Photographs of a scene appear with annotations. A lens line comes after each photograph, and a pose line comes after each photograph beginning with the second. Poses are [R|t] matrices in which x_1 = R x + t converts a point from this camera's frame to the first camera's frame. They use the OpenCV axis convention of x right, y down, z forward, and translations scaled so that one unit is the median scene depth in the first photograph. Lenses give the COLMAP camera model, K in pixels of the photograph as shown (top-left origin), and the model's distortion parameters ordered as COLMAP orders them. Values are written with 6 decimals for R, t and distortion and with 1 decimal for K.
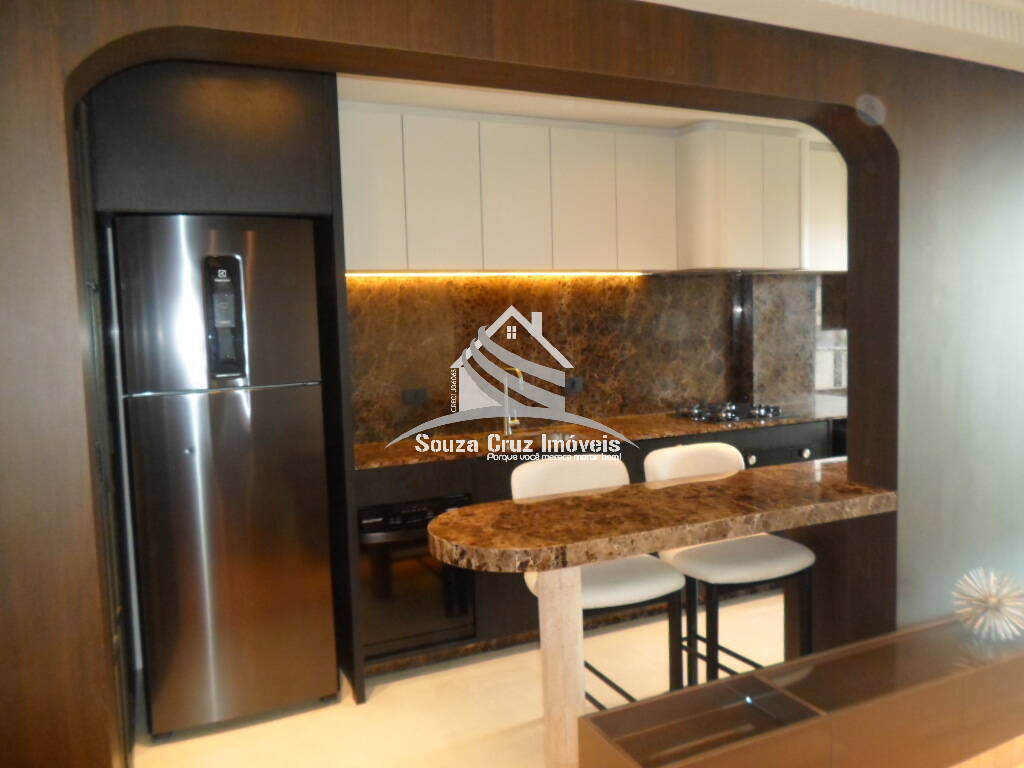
lens RADIAL K [[782.8, 0, 508.8], [0, 782.8, 372.1], [0, 0, 1]] dist [-0.016974, -0.004782]
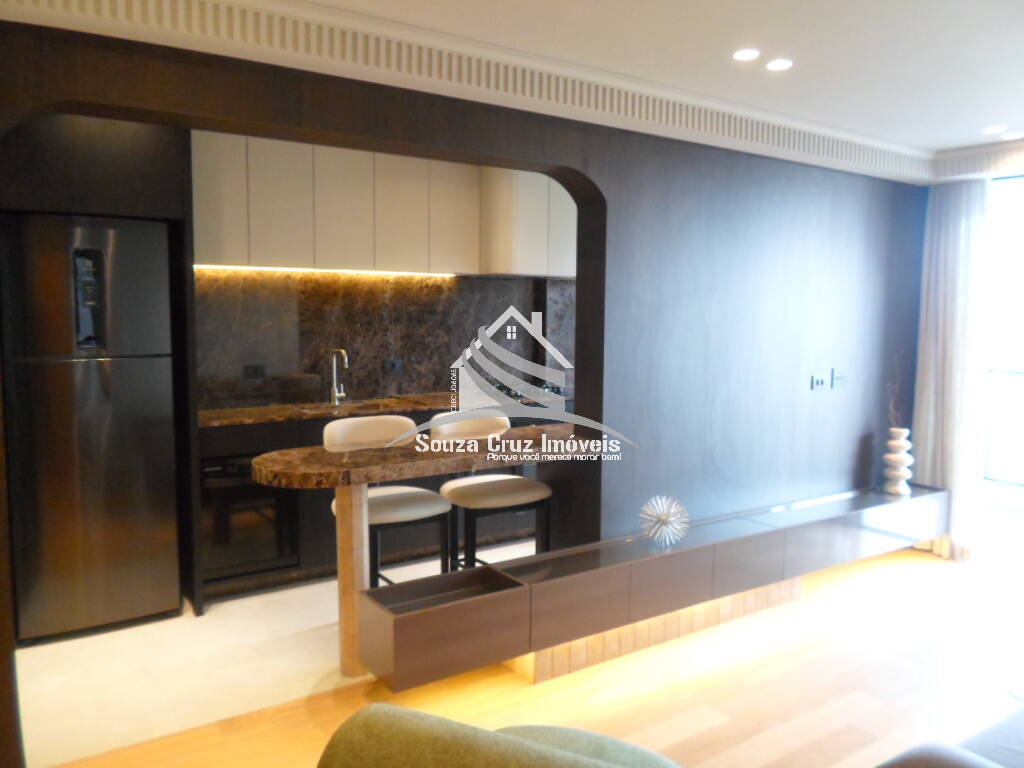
lens RADIAL K [[782.8, 0, 508.8], [0, 782.8, 372.1], [0, 0, 1]] dist [-0.016974, -0.004782]
pose [[0.985066, 0.023416, 0.170579, 0.057559], [-0.025138, 0.999652, 0.007943, 0.013413], [-0.170334, -0.012112, 0.985312, -0.232001]]
